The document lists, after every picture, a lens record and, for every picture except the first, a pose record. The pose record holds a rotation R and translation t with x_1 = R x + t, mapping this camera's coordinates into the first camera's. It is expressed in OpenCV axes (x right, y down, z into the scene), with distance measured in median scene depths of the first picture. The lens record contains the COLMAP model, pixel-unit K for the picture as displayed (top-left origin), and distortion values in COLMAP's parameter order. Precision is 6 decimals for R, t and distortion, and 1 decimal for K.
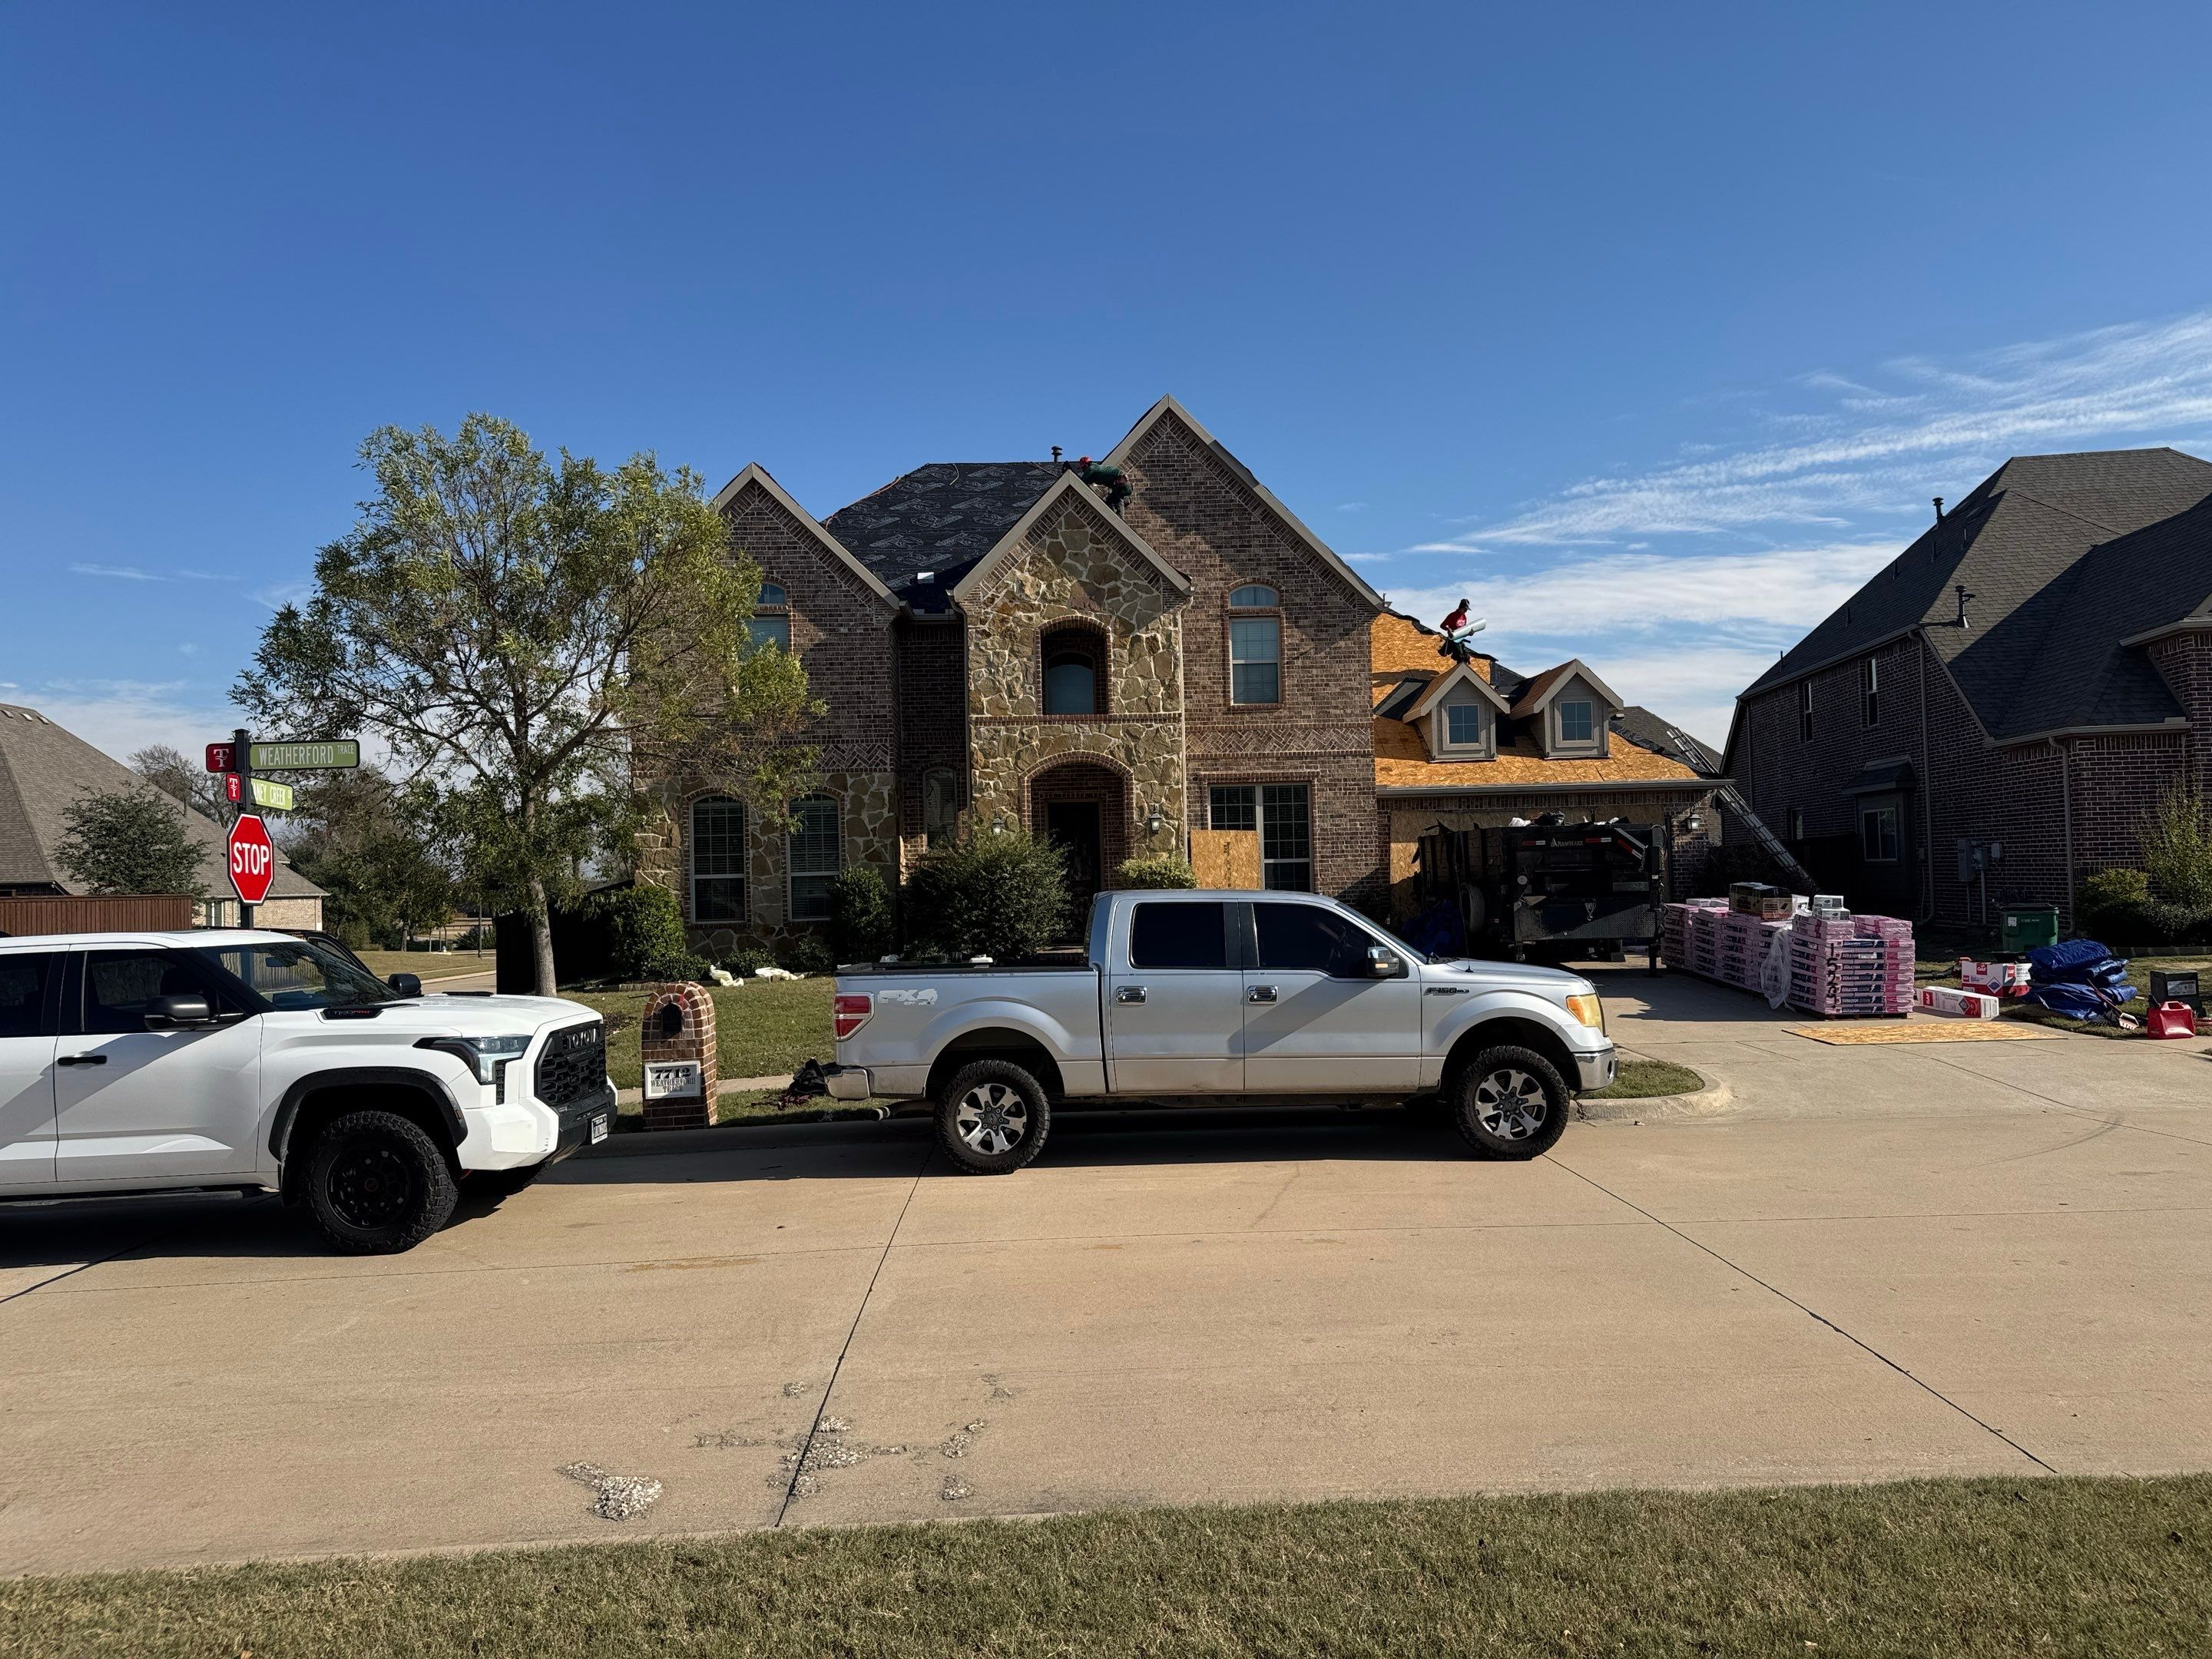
lens RADIAL K [[1562.1, 0, 1119.7], [0, 1562.1, 847.2], [0, 0, 1]] dist [0.104619, -0.000792]
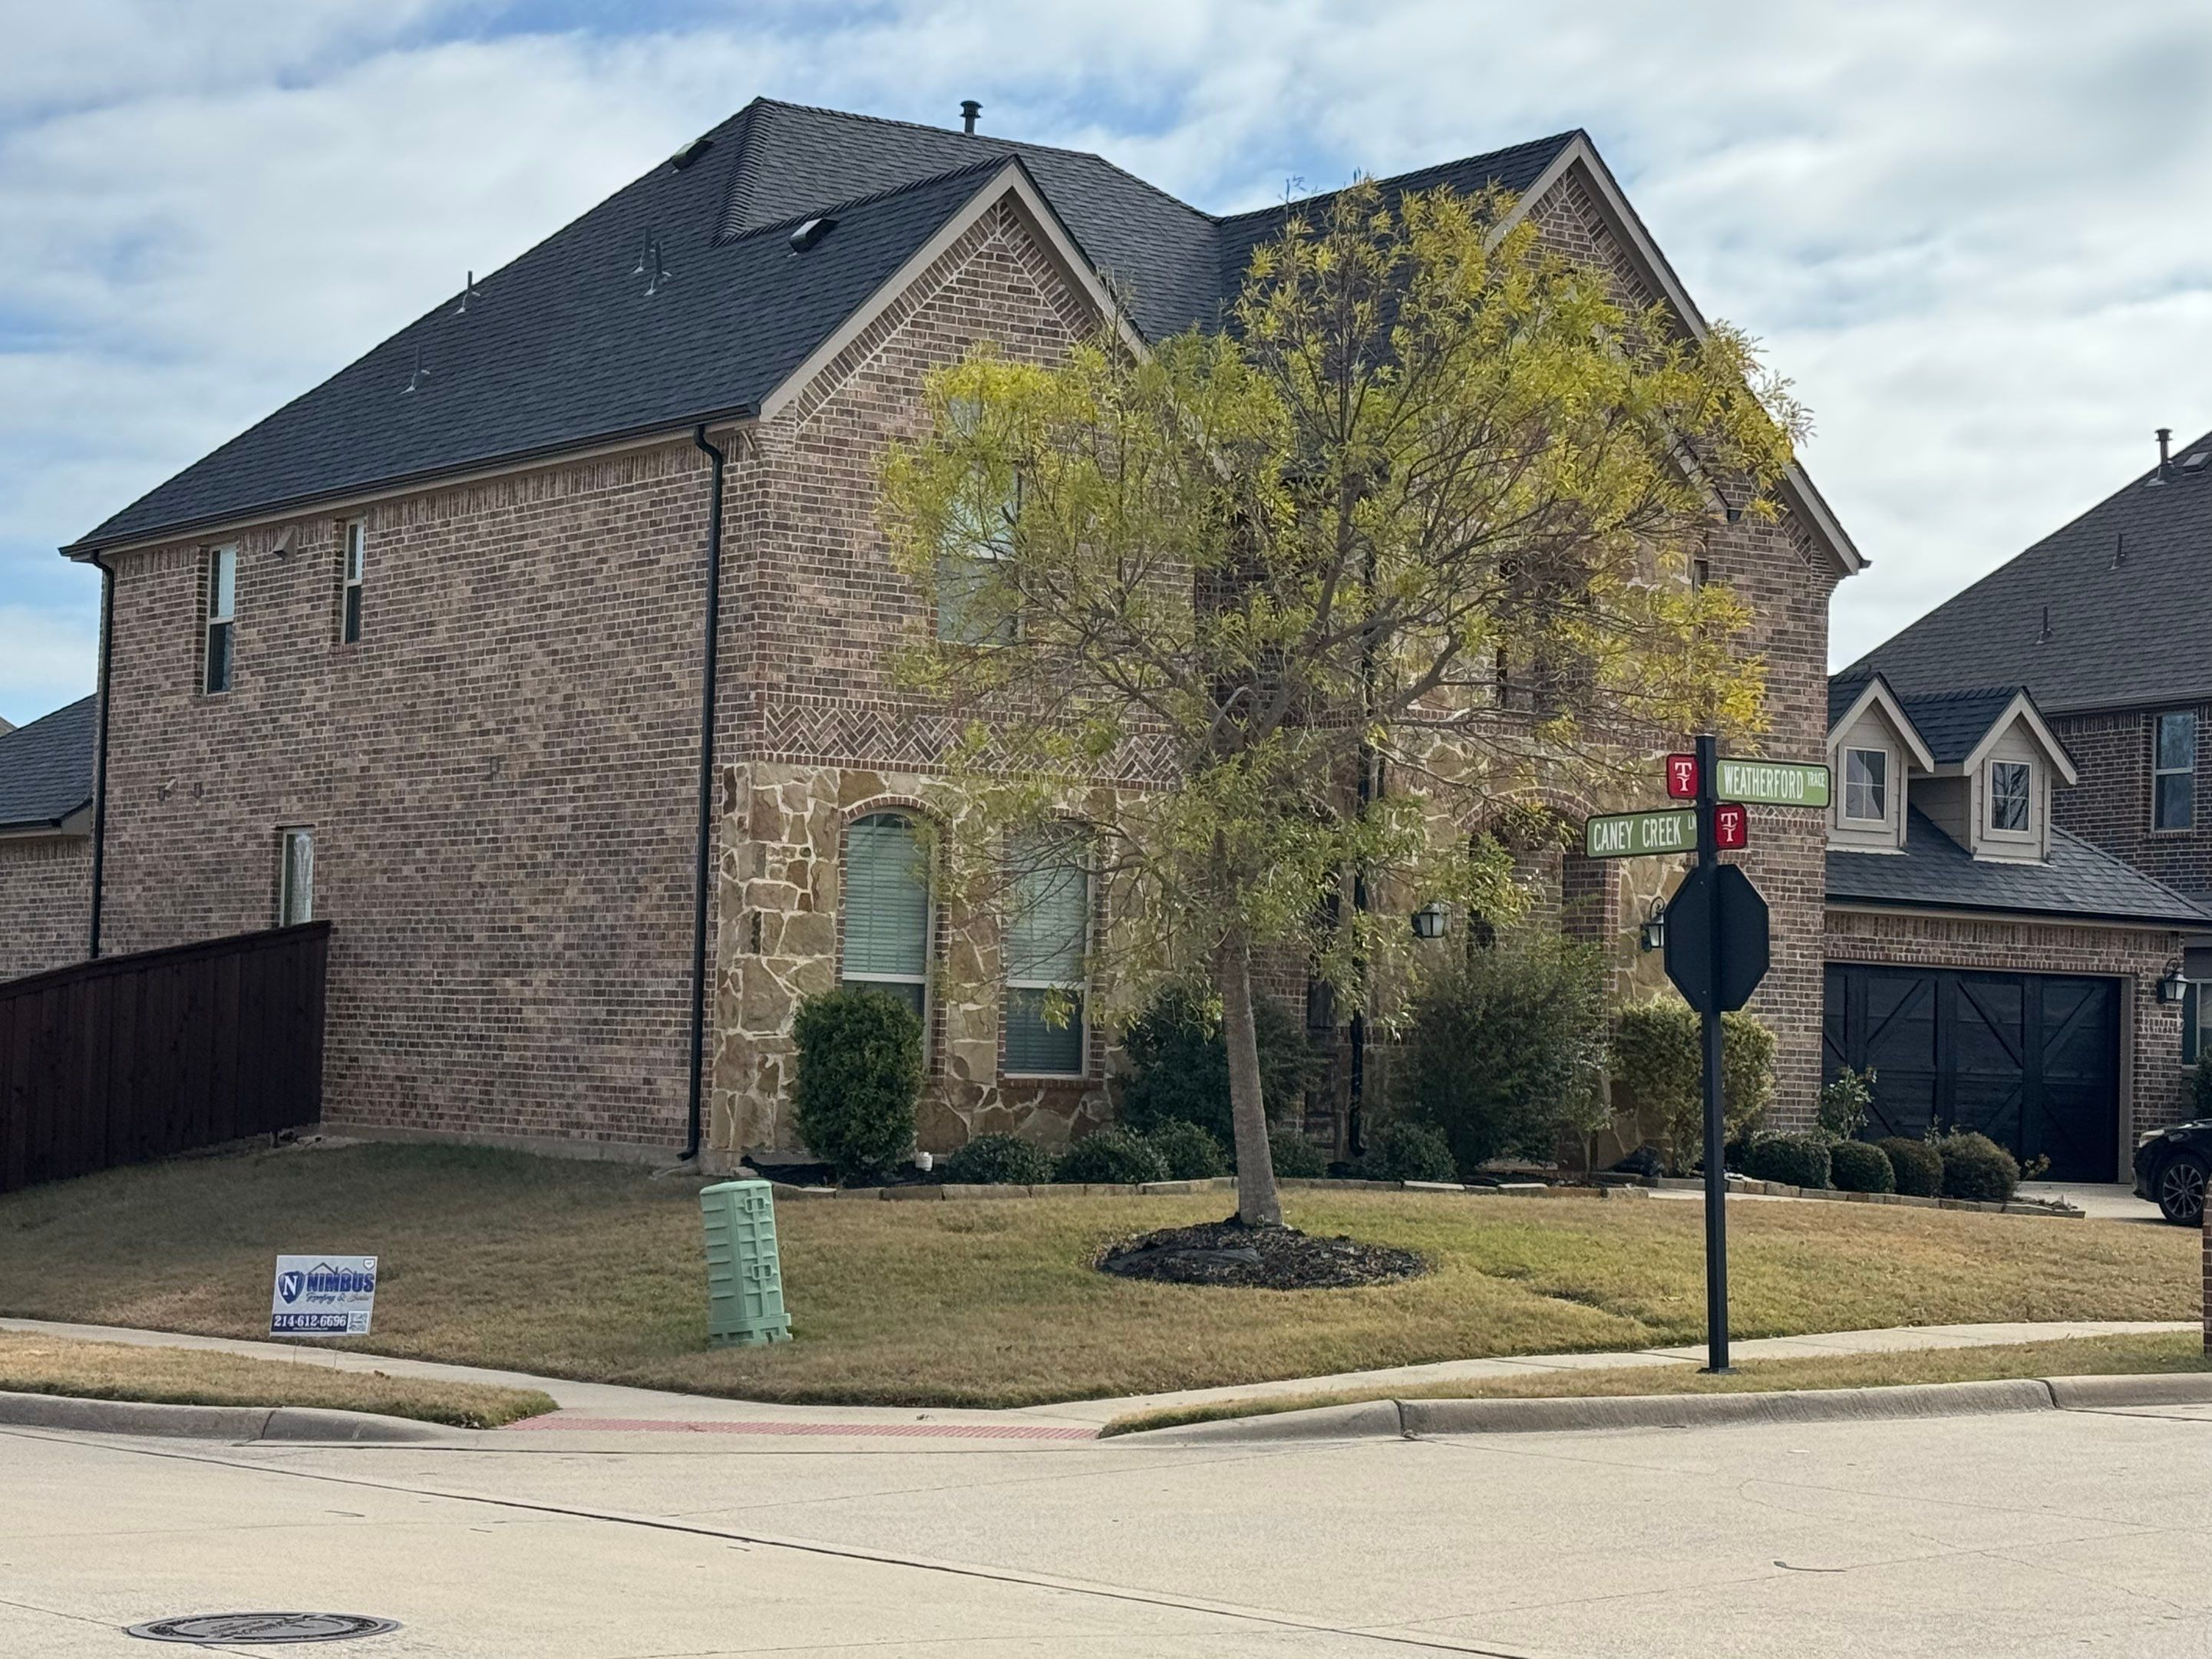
lens RADIAL K [[4446.8, 0, 1147.1], [0, 4446.8, 840.1], [0, 0, 1]] dist [0.109123, 0.021264]
pose [[0.839690, 0.079450, 0.537223, -0.884002], [-0.062052, 0.996798, -0.050428, 0.038349], [-0.539510, 0.009008, 0.841931, -0.195215]]
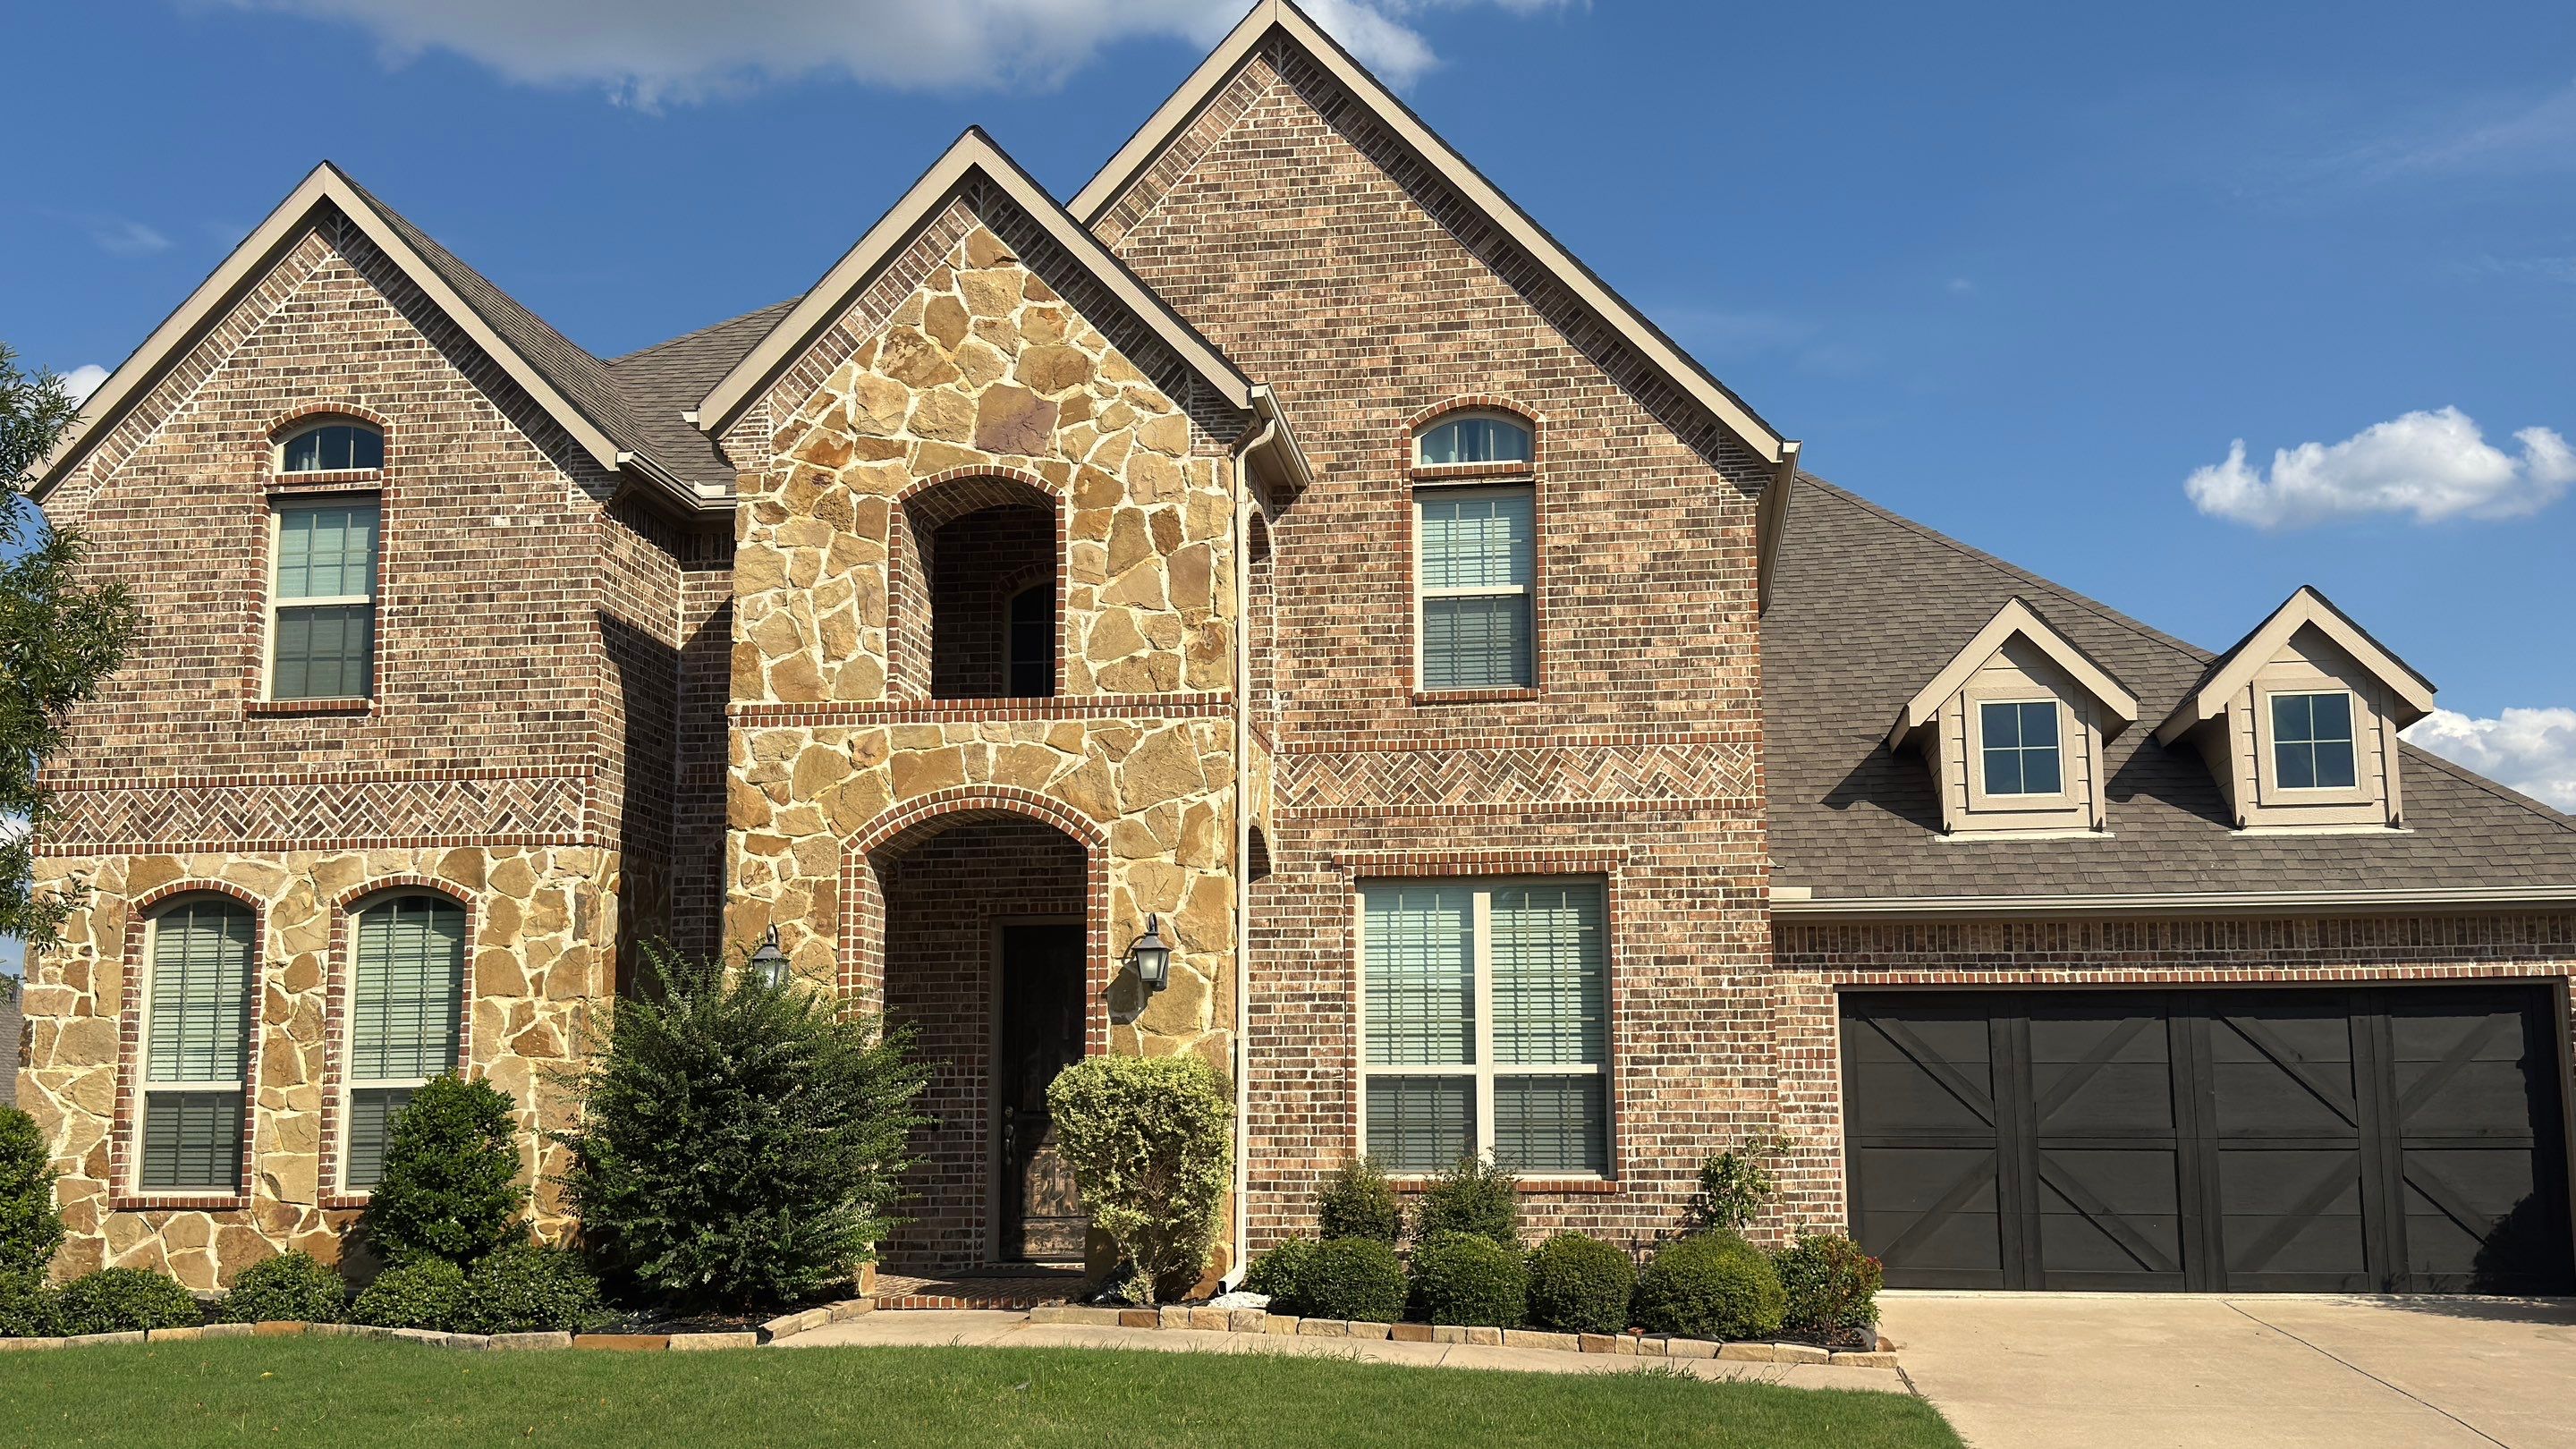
lens RADIAL K [[2567.1, 0, 1292.7], [0, 2567.1, 741.0], [0, 0, 1]] dist [0.190834, -0.425826]
pose [[0.984340, -0.007235, -0.176134, 0.160250], [-0.016934, 0.990656, -0.135330, 0.015913], [0.175467, 0.136193, 0.975019, 0.323748]]
